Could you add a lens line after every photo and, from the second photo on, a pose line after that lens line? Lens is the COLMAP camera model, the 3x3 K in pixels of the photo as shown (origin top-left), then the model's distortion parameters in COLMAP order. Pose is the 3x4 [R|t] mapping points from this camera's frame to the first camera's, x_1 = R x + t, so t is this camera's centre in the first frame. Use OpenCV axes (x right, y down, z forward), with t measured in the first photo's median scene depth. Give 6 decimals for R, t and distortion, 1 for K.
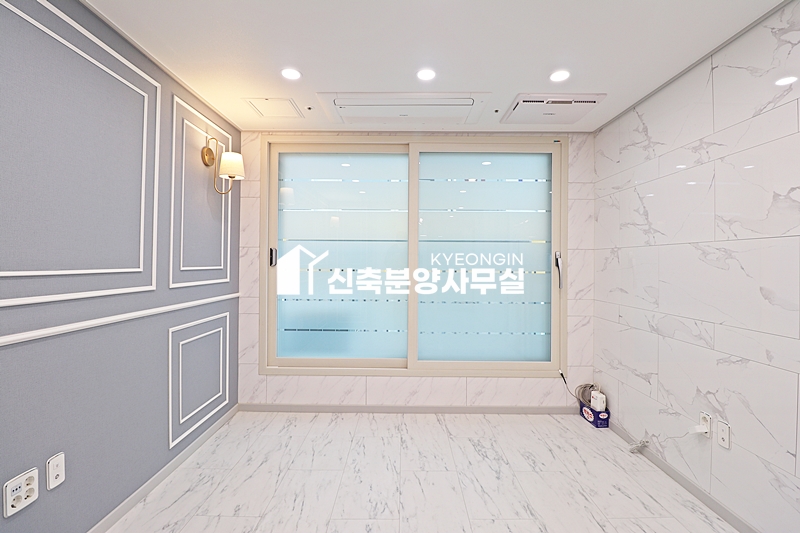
lens RADIAL K [[367.6, 0, 401.8], [0, 367.6, 260.2], [0, 0, 1]] dist [-0.008731, -0.009793]
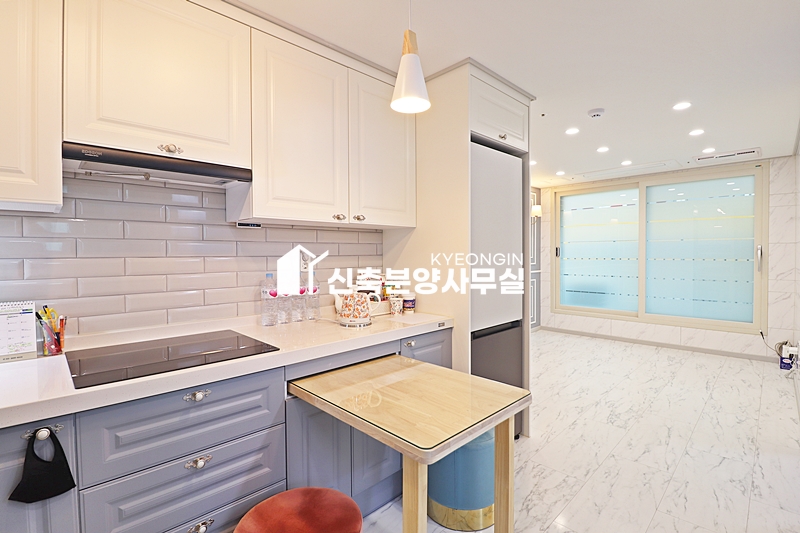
lens RADIAL K [[367.6, 0, 400.5], [0, 367.6, 261.8], [0, 0, 1]] dist [-0.008731, -0.009793]
pose [[0.699619, 0.003142, -0.714509, 0.525982], [0.016381, 0.999657, 0.020436, -0.012404], [0.714328, -0.026001, 0.699327, -1.099338]]
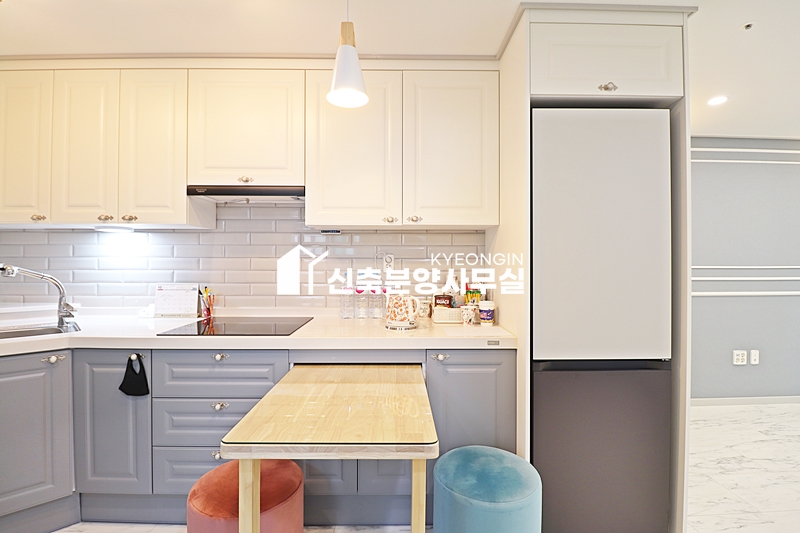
lens RADIAL K [[367.6, 0, 405.9], [0, 367.6, 259.0], [0, 0, 1]] dist [-0.008731, -0.009793]
pose [[0.020446, -0.010599, -0.999735, 0.664290], [0.004739, 0.999934, -0.010504, -0.000364], [0.999780, -0.004523, 0.020495, -0.650693]]
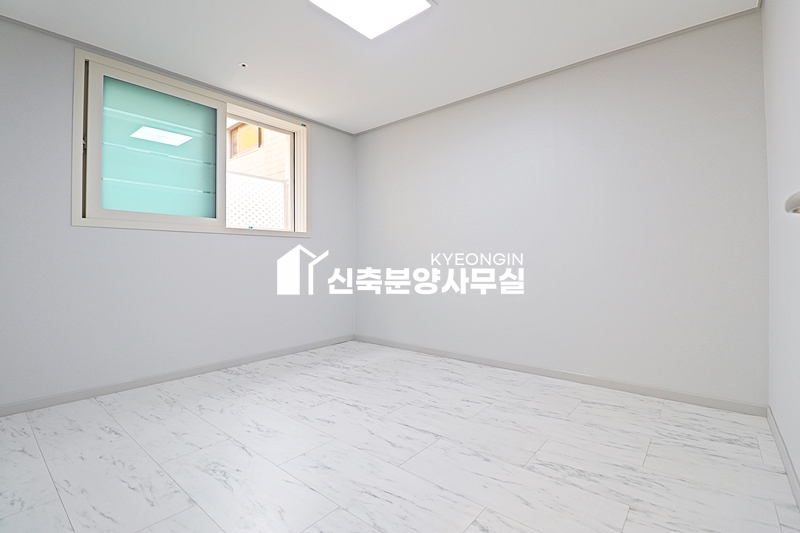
lens RADIAL K [[367.6, 0, 402.8], [0, 367.6, 265.4], [0, 0, 1]] dist [-0.008731, -0.009793]
pose [[0.640167, -0.009938, 0.768171, -1.256216], [0.012782, 0.999916, 0.002284, 0.136495], [-0.768129, 0.008357, 0.640240, 0.405752]]
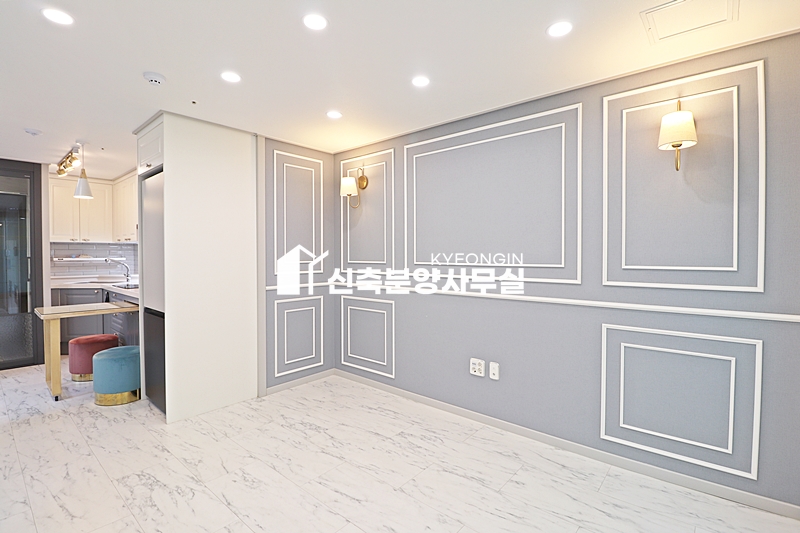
lens RADIAL K [[367.6, 0, 403.2], [0, 367.6, 261.1], [0, 0, 1]] dist [-0.008731, -0.009793]
pose [[-0.638370, 0.004152, -0.769718, 0.443893], [-0.001547, 0.999977, 0.006677, 0.002038], [0.769728, 0.005453, -0.638349, 1.017964]]
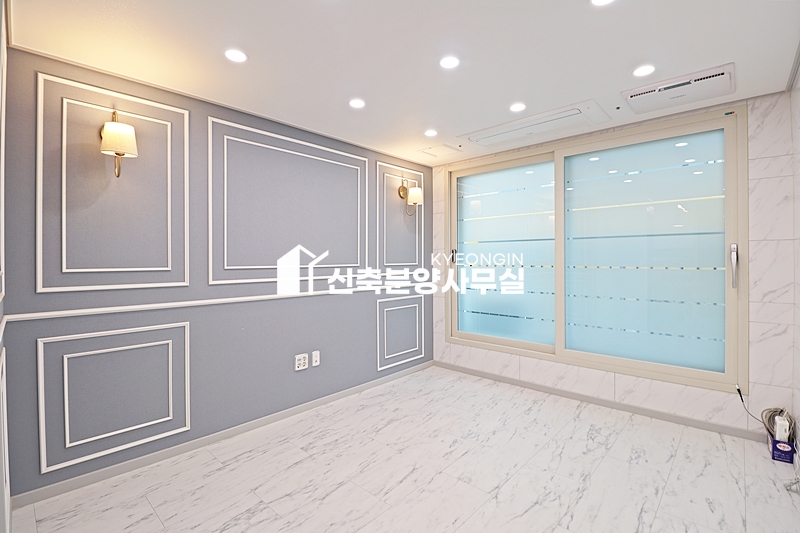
lens RADIAL K [[367.6, 0, 398.8], [0, 367.6, 259.9], [0, 0, 1]] dist [-0.008731, -0.009793]
pose [[0.735732, -0.009722, -0.677203, 0.492262], [0.014447, 0.999895, 0.001341, 0.000859], [0.677119, -0.010770, 0.735795, -0.152782]]
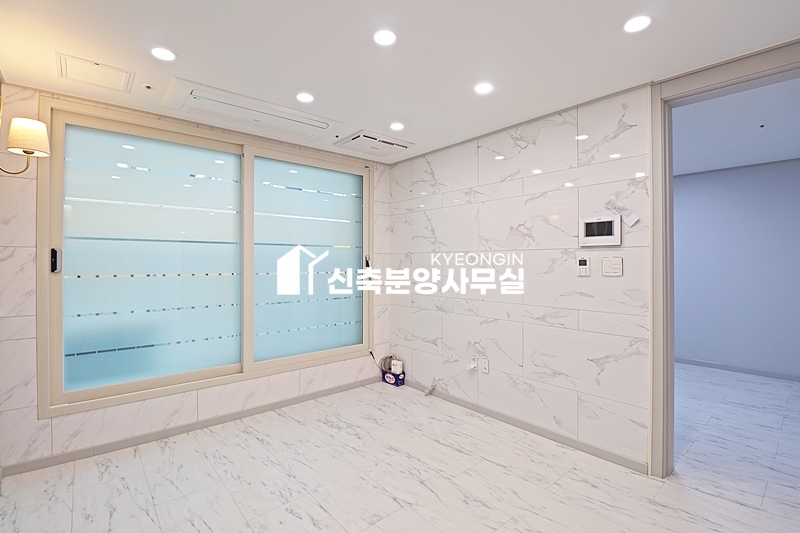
lens RADIAL K [[367.6, 0, 401.3], [0, 367.6, 261.2], [0, 0, 1]] dist [-0.008731, -0.009793]
pose [[0.754449, -0.005663, 0.656334, -0.364053], [0.001734, 0.999976, 0.006634, -0.012931], [-0.656356, -0.003867, 0.754442, -0.028384]]
